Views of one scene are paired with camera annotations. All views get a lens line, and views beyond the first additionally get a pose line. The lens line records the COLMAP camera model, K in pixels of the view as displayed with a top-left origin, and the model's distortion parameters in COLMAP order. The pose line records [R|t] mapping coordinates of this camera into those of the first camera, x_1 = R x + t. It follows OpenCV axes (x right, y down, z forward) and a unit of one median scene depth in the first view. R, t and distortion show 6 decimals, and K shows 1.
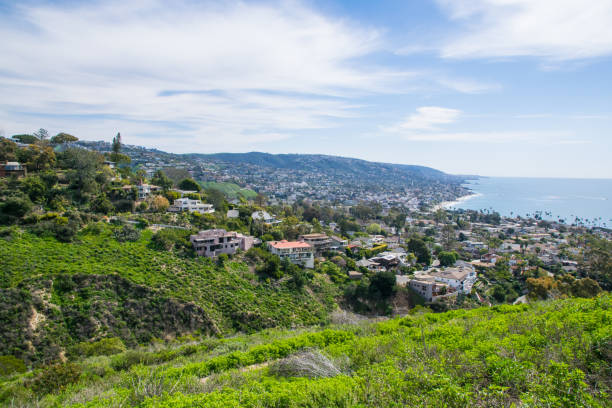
lens RADIAL K [[486.0, 0, 307.1], [0, 486.0, 199.0], [0, 0, 1]] dist [-0.151059, 0.157502]
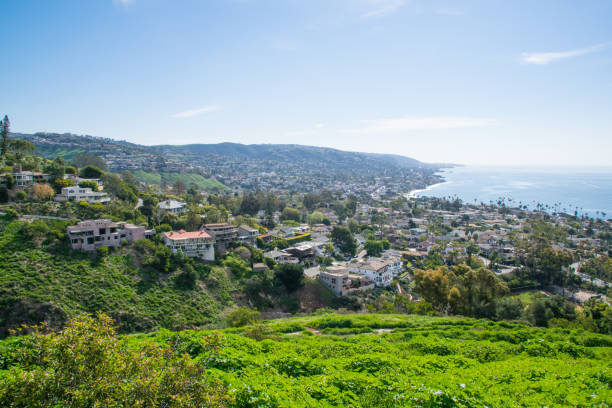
lens RADIAL K [[486.6, 0, 306.0], [0, 486.6, 204.0], [0, 0, 1]] dist [-0.156802, 0.170982]
pose [[0.998933, -0.017012, 0.042929, 0.136716], [0.015732, 0.999427, 0.029977, 0.011262], [-0.043414, -0.029270, 0.998628, 0.085040]]
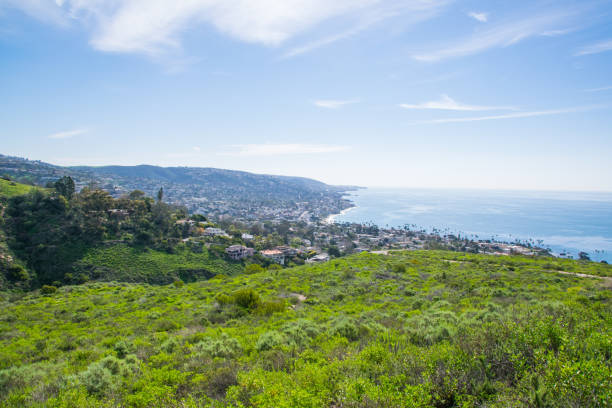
lens RADIAL K [[487.6, 0, 306.0], [0, 487.6, 204.0], [0, 0, 1]] dist [-0.154223, 0.165014]
pose [[0.971276, -0.006921, 0.237855, -0.318192], [0.009232, 0.999920, -0.008602, -0.065533], [-0.237777, 0.010551, 0.971263, -0.758466]]
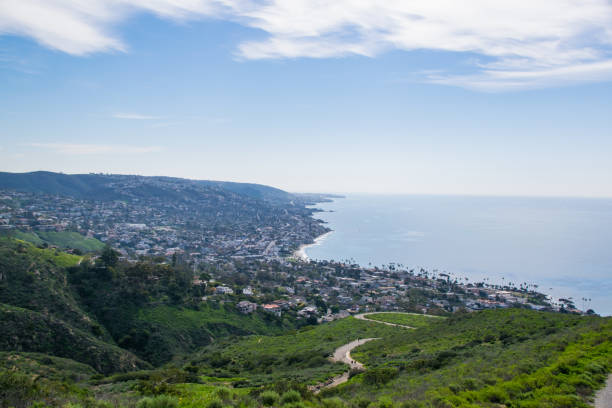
lens RADIAL K [[691.2, 0, 306.0], [0, 691.2, 204.0], [0, 0, 1]] dist [0.042846, 0.014527]
pose [[0.952625, -0.001534, 0.304142, -0.771497], [0.009734, 0.999629, -0.025448, -0.264931], [-0.303990, 0.027203, 0.952287, -1.892740]]
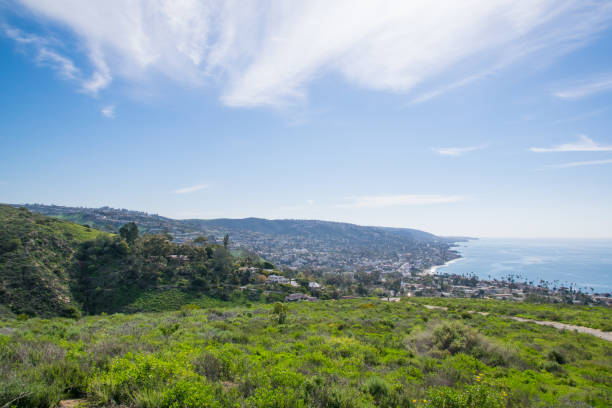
lens RADIAL K [[486.6, 0, 306.0], [0, 486.6, 204.0], [0, 0, 1]] dist [-0.156802, 0.170982]
pose [[0.999851, -0.003608, 0.016900, -0.159199], [0.005571, 0.993044, -0.117611, -0.046514], [-0.016358, 0.117687, 0.992916, -0.690133]]
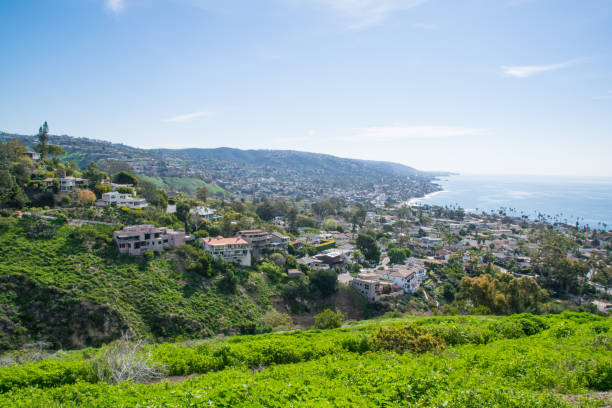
lens RADIAL K [[487.6, 0, 306.0], [0, 487.6, 204.0], [0, 0, 1]] dist [-0.154223, 0.165014]
pose [[0.998493, -0.000527, 0.054880, 0.063782], [-0.000451, 0.999841, 0.017807, 0.004812], [-0.054881, -0.017805, 0.998334, 0.051417]]
